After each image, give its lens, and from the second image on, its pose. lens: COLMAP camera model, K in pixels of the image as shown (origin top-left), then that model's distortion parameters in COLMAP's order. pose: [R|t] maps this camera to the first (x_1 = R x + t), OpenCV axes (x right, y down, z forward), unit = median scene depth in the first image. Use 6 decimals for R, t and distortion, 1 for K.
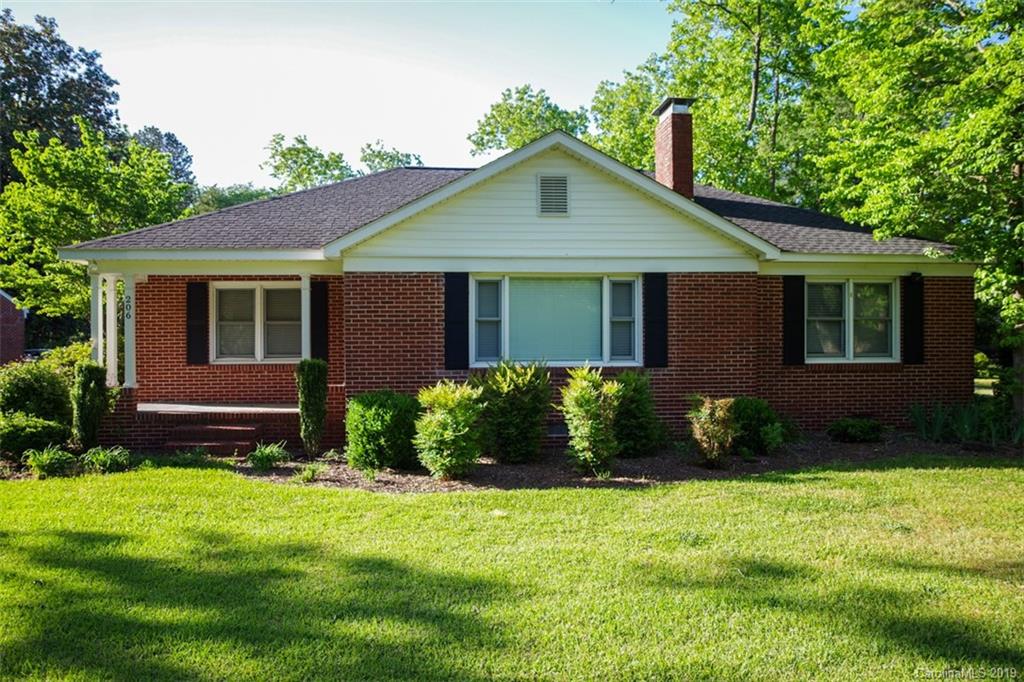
lens RADIAL K [[779.6, 0, 483.1], [0, 779.6, 340.0], [0, 0, 1]] dist [-0.097927, 0.004767]
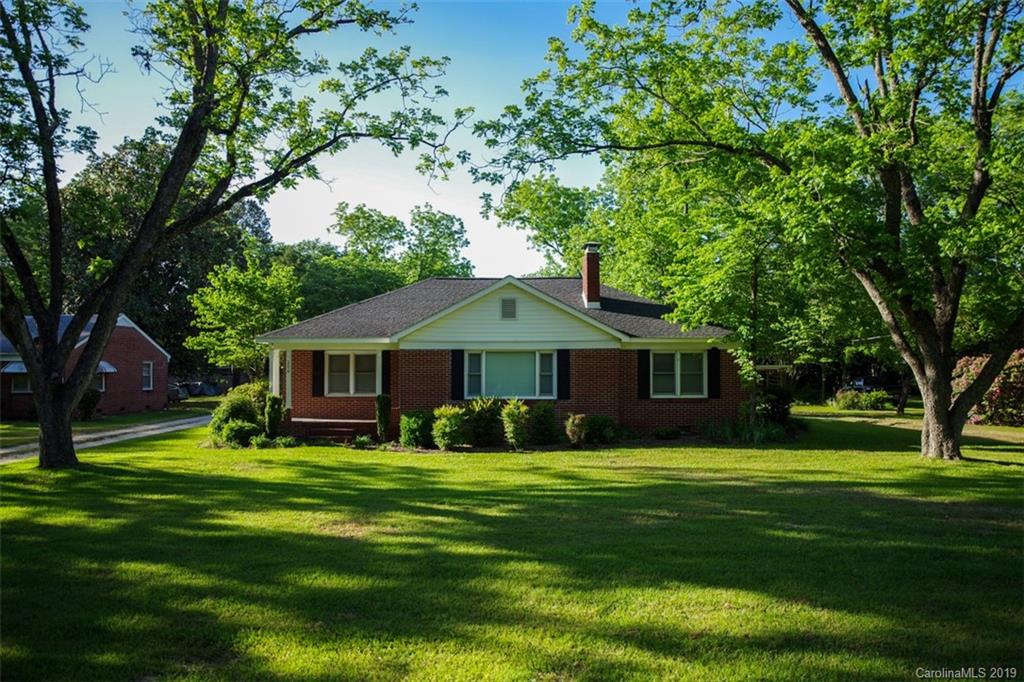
lens RADIAL K [[779.6, 0, 483.1], [0, 779.6, 340.0], [0, 0, 1]] dist [-0.097927, 0.004767]
pose [[0.997764, 0.000461, -0.066835, 0.156930], [-0.003347, 0.999066, -0.043072, -0.027450], [0.066753, 0.043199, 0.996834, -0.913960]]
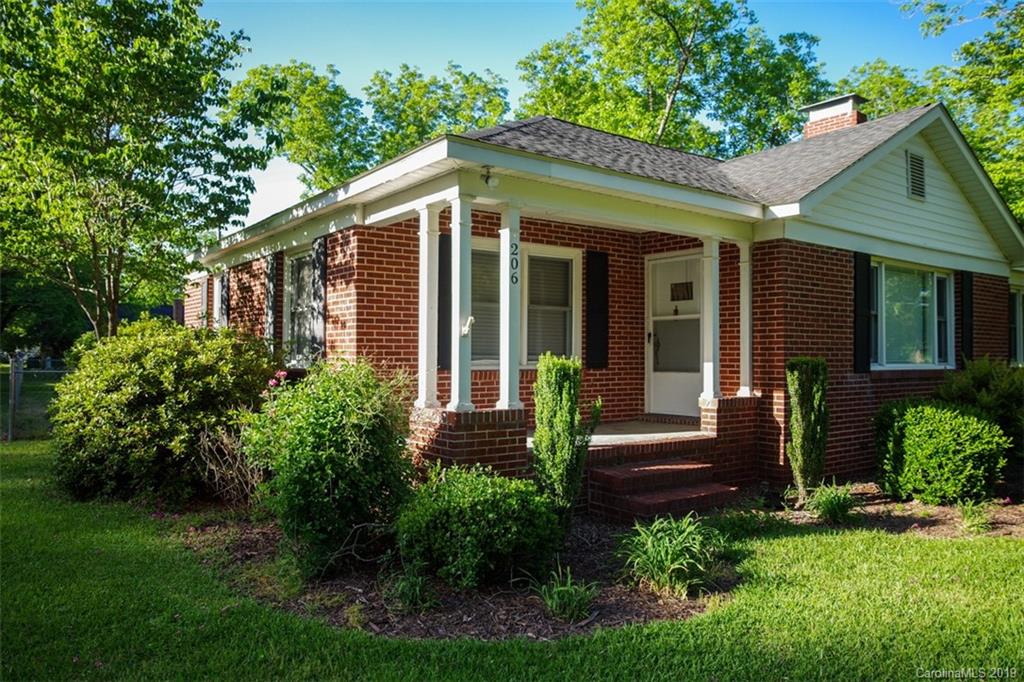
lens RADIAL K [[779.6, 0, 483.1], [0, 779.6, 340.0], [0, 0, 1]] dist [-0.097927, 0.004767]
pose [[0.856244, 0.020548, 0.516162, -0.776190], [-0.010698, 0.999700, -0.022051, 0.024977], [-0.516460, 0.013359, 0.856207, 0.527920]]
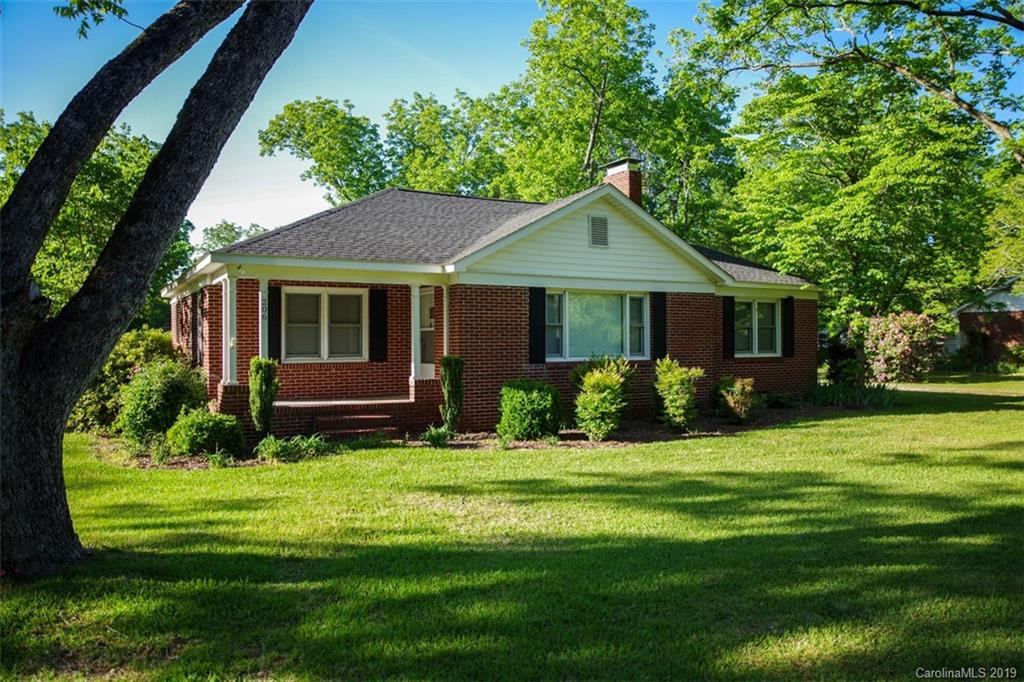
lens RADIAL K [[786.1, 0, 528.6], [0, 786.1, 341.3], [0, 0, 1]] dist [-0.120414, 0.006356]
pose [[0.888620, 0.001170, 0.458643, -0.635049], [0.001146, 0.999988, -0.004770, 0.007568], [-0.458643, 0.004764, 0.888608, -0.136617]]
